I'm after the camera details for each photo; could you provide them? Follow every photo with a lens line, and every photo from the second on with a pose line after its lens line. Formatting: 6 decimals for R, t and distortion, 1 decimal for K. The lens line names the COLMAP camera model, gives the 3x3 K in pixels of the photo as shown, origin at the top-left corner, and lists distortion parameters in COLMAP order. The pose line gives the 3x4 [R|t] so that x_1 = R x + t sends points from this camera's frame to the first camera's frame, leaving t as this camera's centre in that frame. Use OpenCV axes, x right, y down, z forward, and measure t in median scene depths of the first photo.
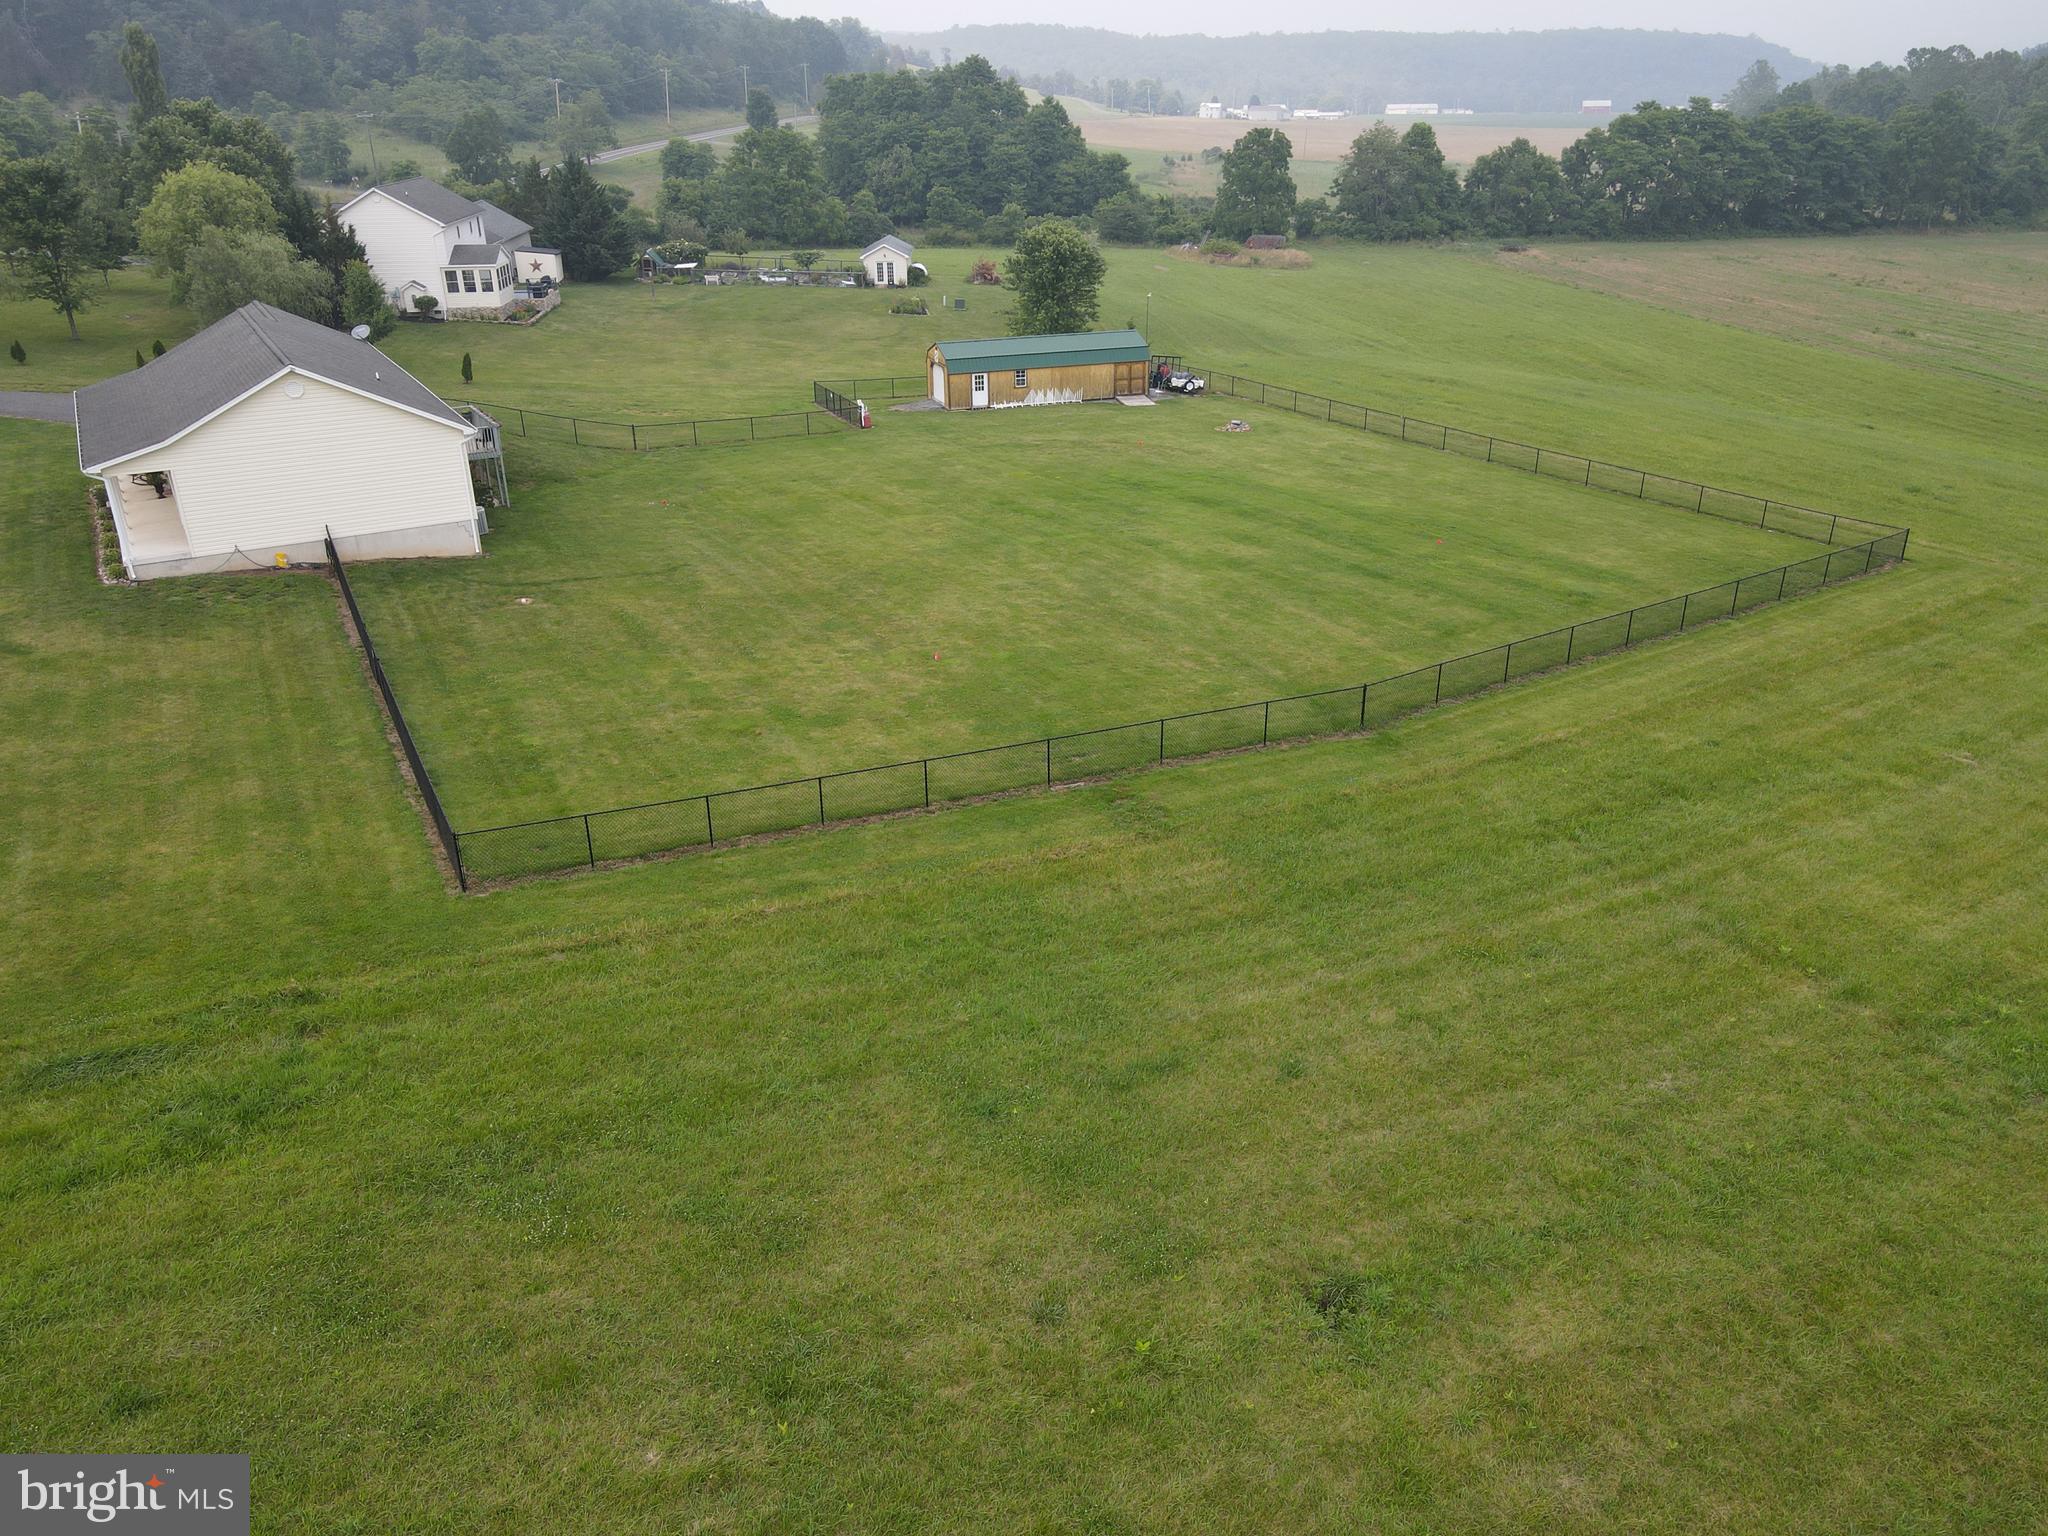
lens RADIAL K [[1506.9, 0, 1022.8], [0, 1506.9, 770.0], [0, 0, 1]] dist [-0.001228, 0.029253]
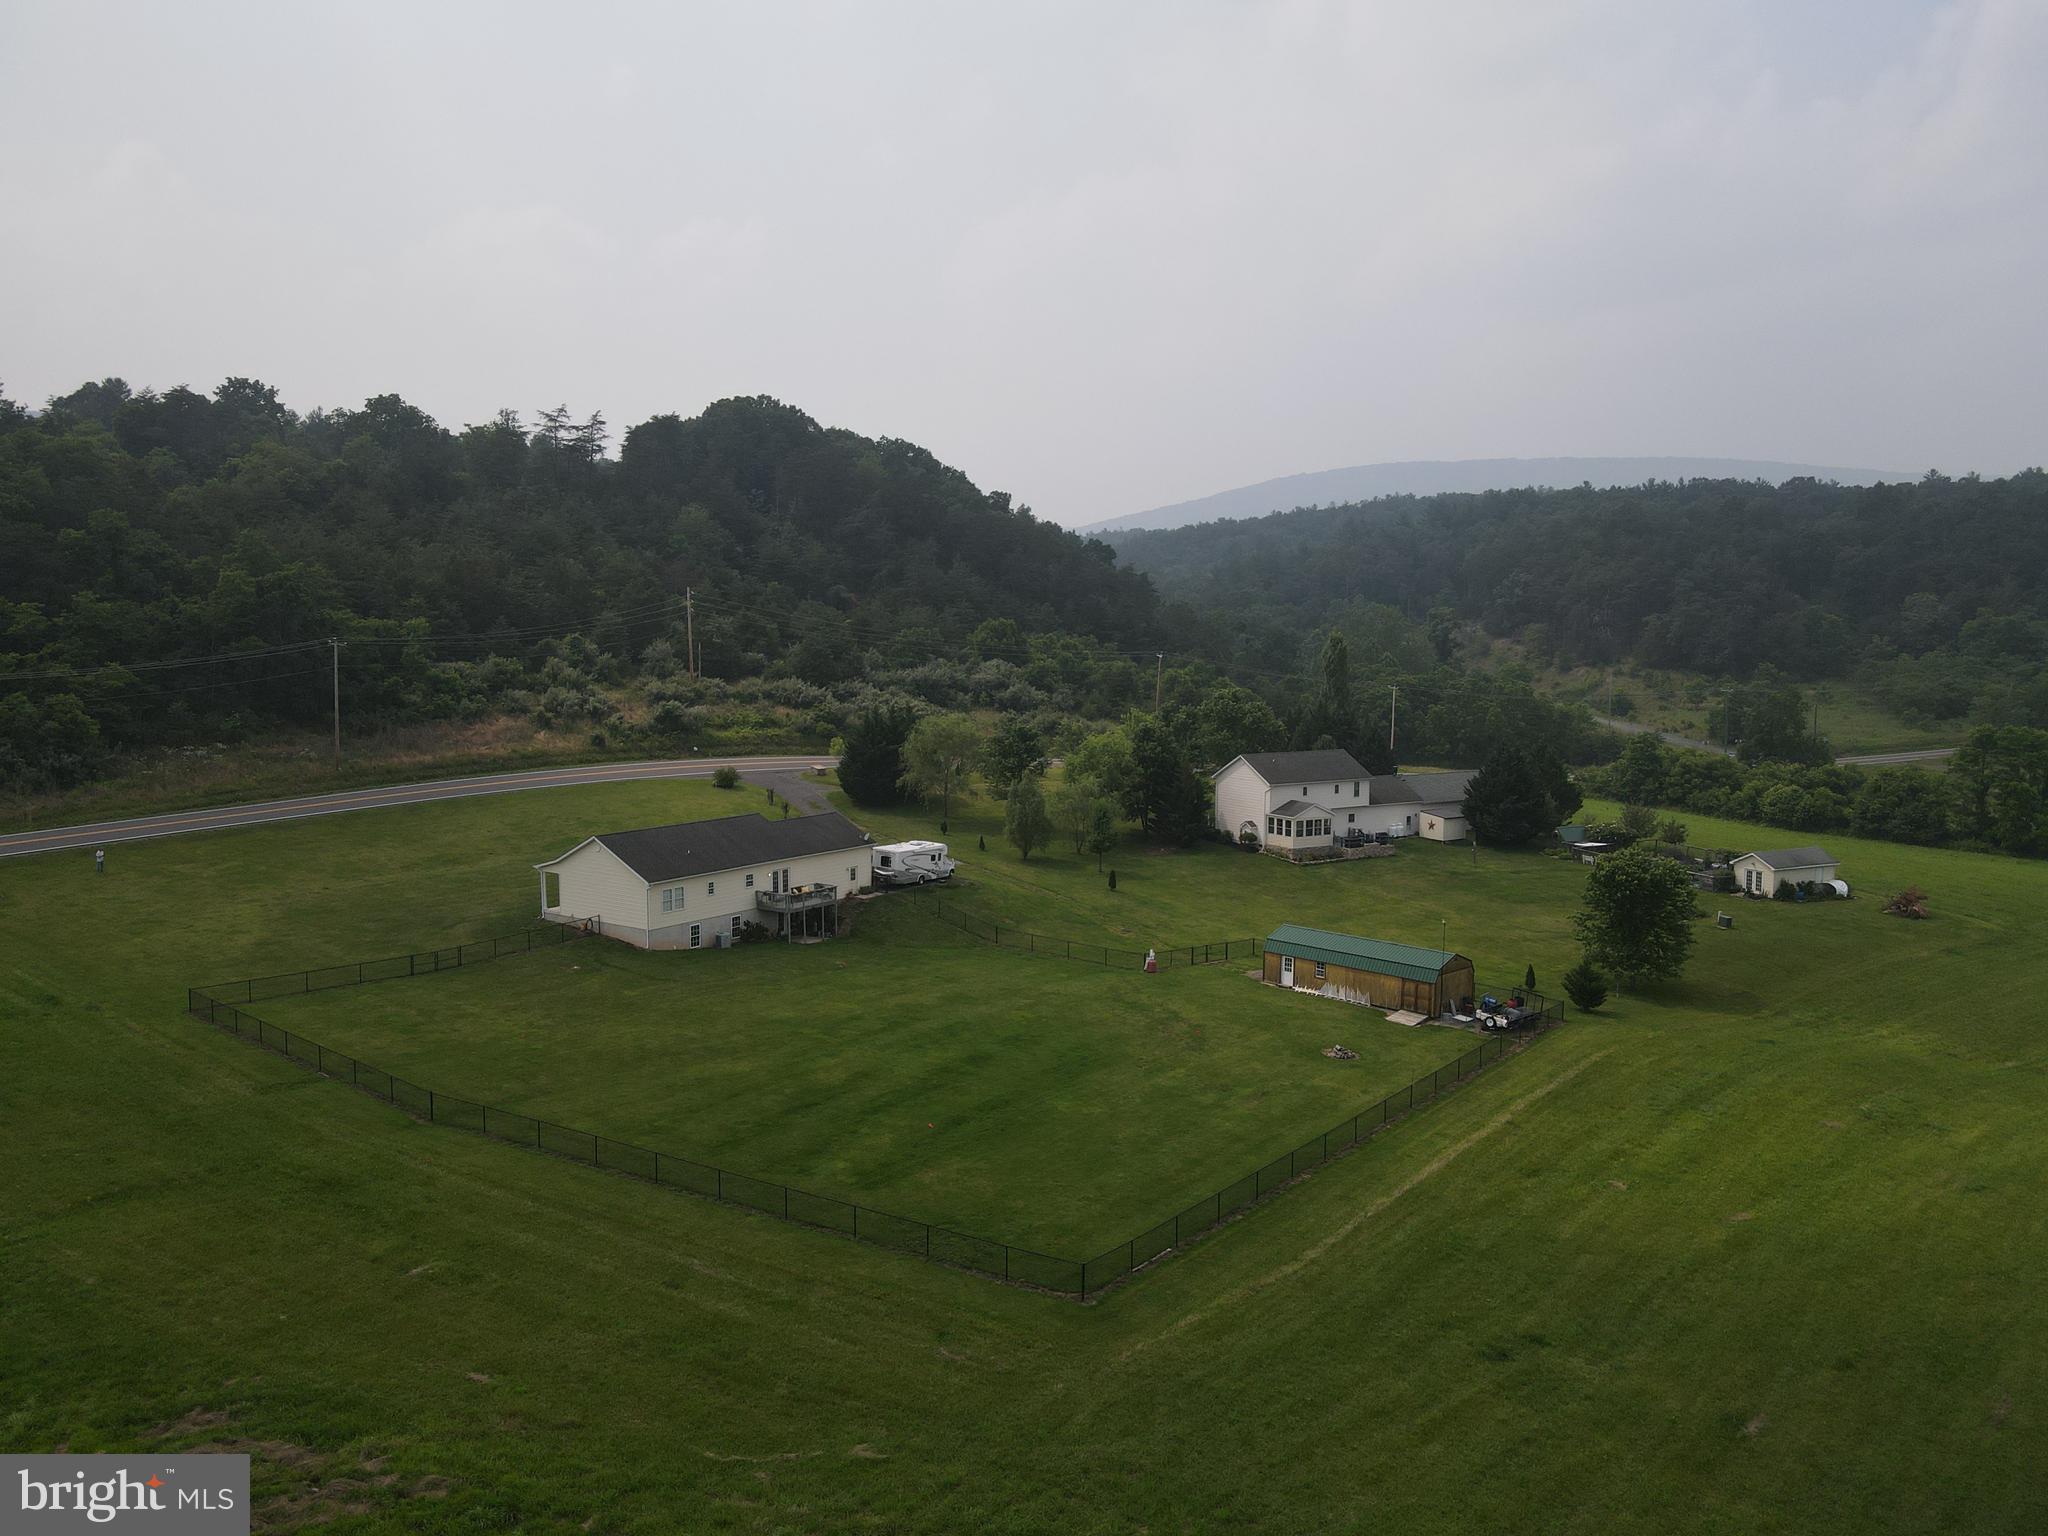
lens RADIAL K [[1506.9, 0, 1017.0], [0, 1506.9, 766.8], [0, 0, 1]] dist [-0.001228, 0.029253]
pose [[0.417604, 0.094889, -0.903661, 0.562370], [-0.384477, 0.919564, -0.081117, -0.143627], [0.823277, 0.381311, 0.420496, 0.200557]]
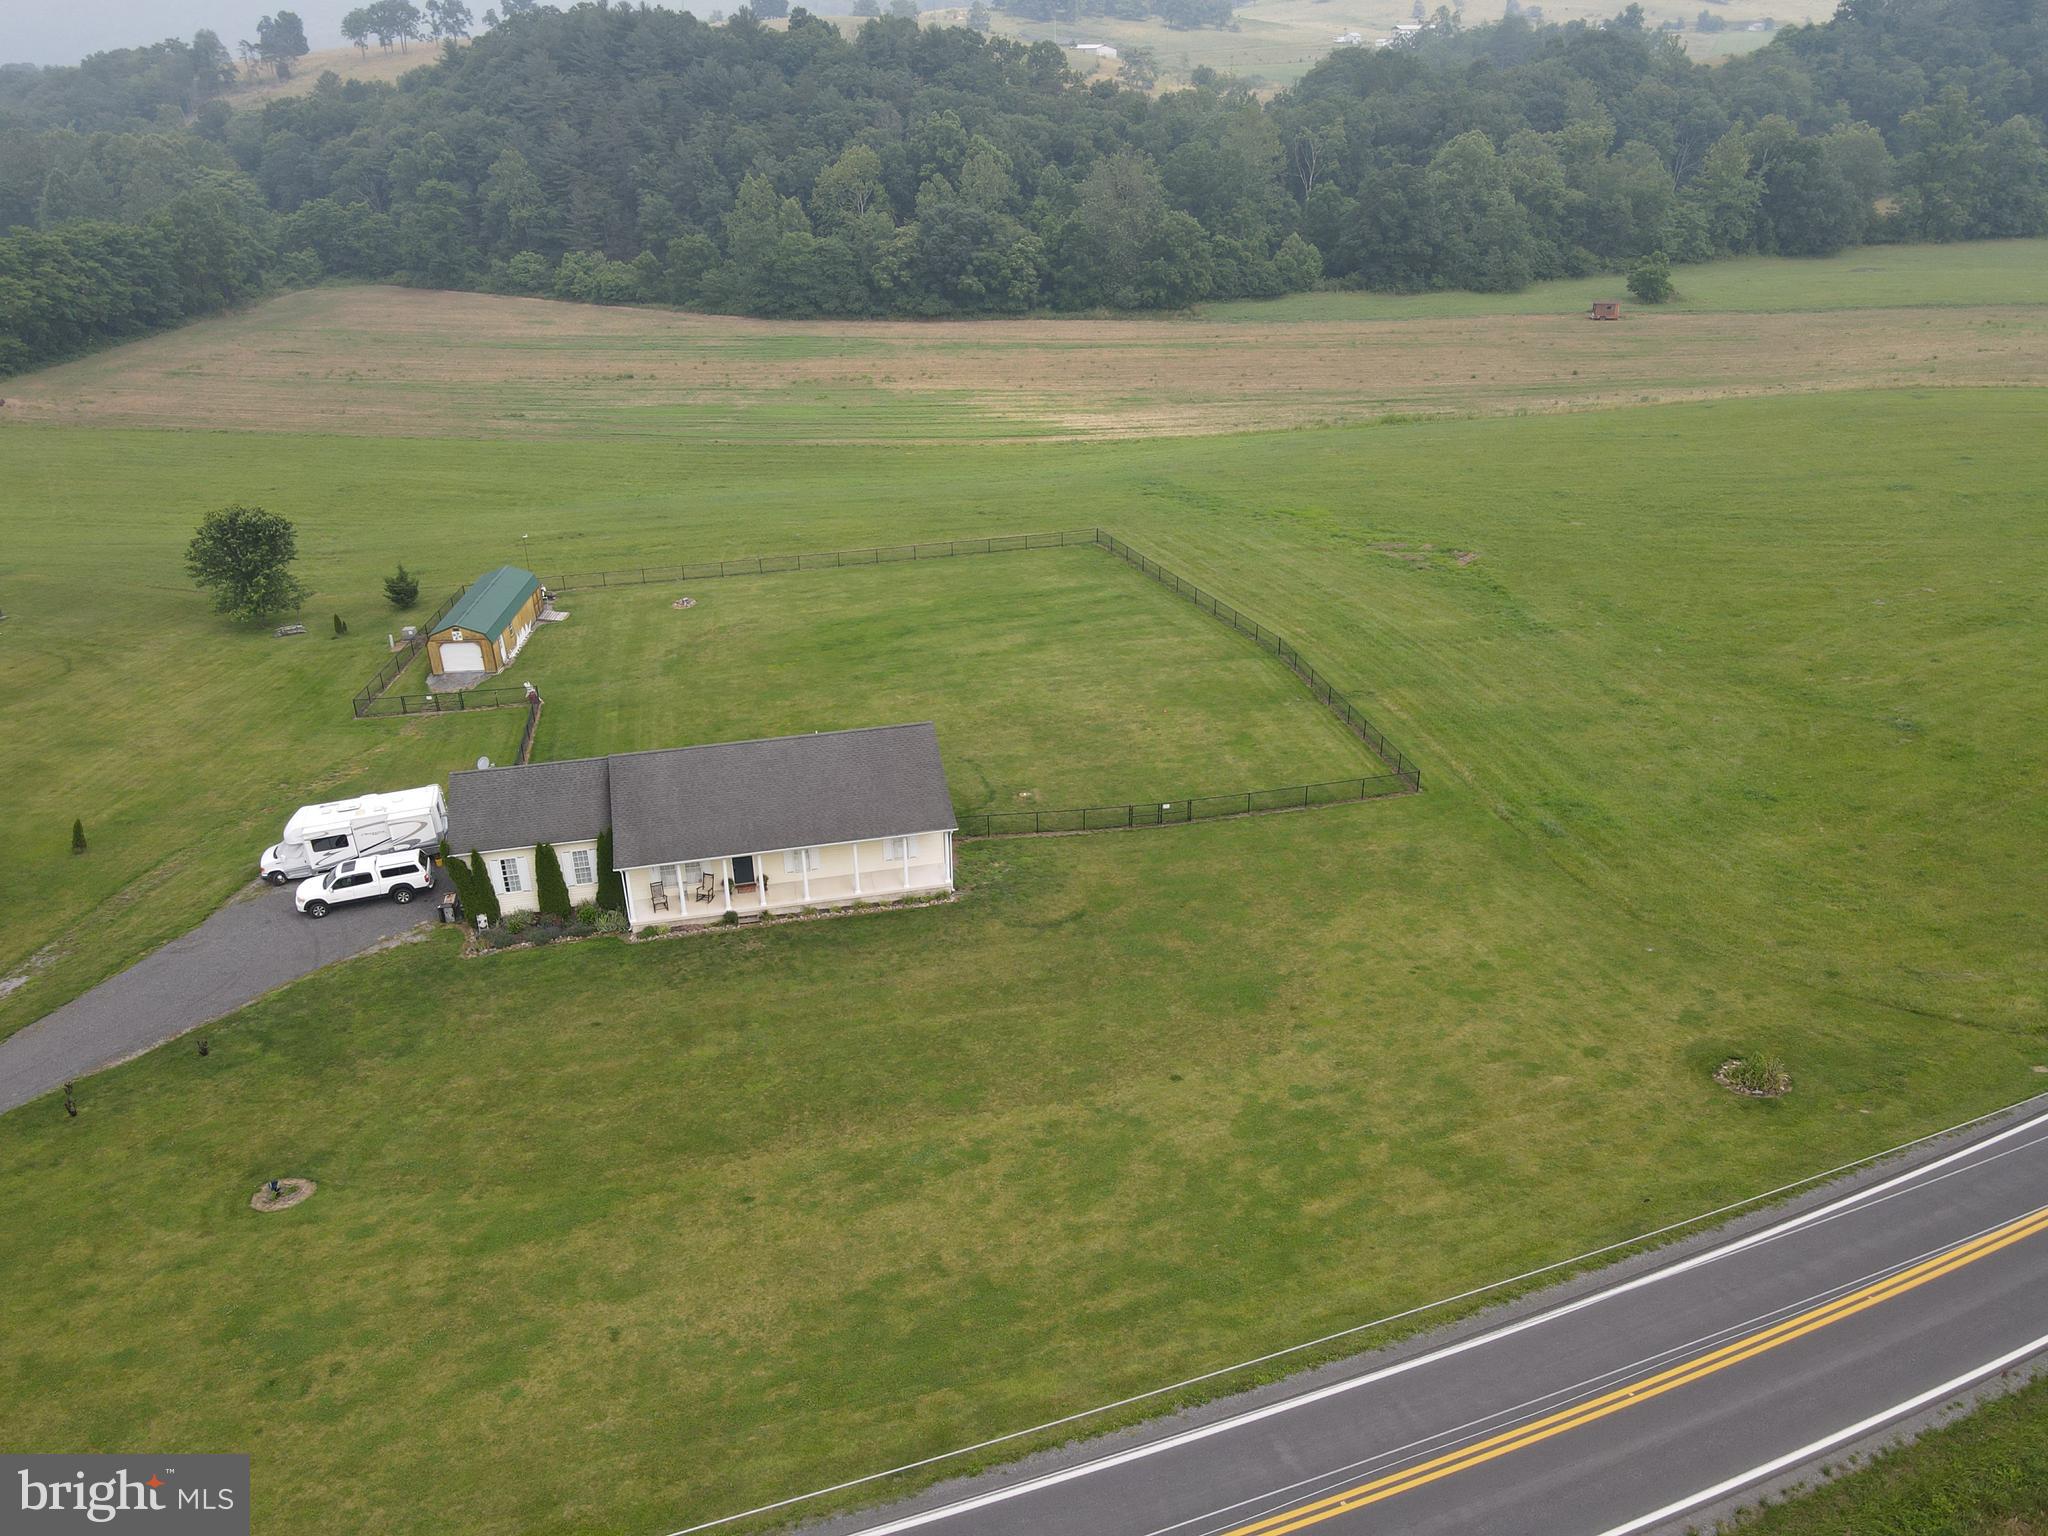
lens RADIAL K [[1506.9, 0, 1019.8], [0, 1506.9, 771.2], [0, 0, 1]] dist [-0.001228, 0.029253]
pose [[0.305892, -0.417817, 0.855488, -0.621835], [0.407173, 0.869649, 0.279143, -0.214236], [-0.860605, 0.262944, 0.436142, 0.095488]]
